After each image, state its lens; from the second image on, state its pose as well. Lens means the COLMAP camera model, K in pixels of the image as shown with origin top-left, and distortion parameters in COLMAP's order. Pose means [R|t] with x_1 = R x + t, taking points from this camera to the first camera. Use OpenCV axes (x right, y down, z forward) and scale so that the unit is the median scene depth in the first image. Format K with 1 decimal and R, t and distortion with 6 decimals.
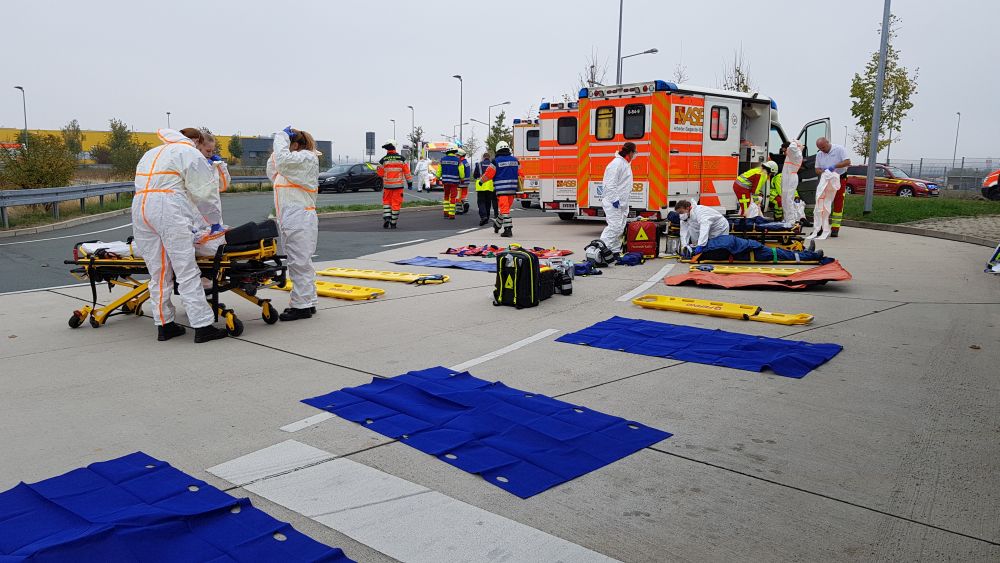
lens RADIAL K [[777.8, 0, 494.8], [0, 777.8, 287.3], [0, 0, 1]] dist [0.097167, -0.148909]
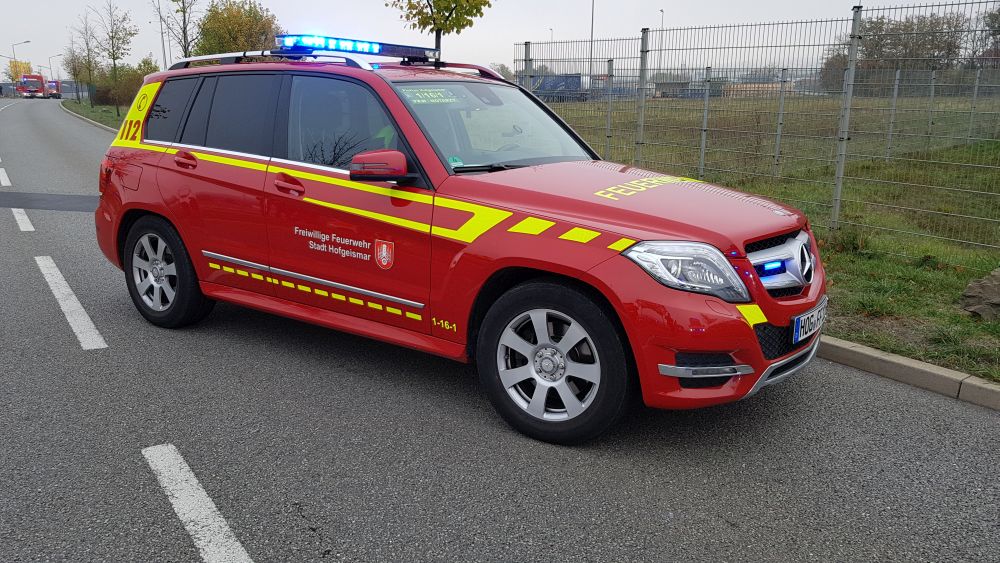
lens RADIAL K [[777.8, 0, 494.8], [0, 777.8, 287.3], [0, 0, 1]] dist [0.097167, -0.148909]
pose [[0.945979, -0.115653, 0.302899, 0.482493], [0.083758, 0.989677, 0.116297, -0.136647], [-0.313222, -0.084644, 0.945900, 0.906023]]
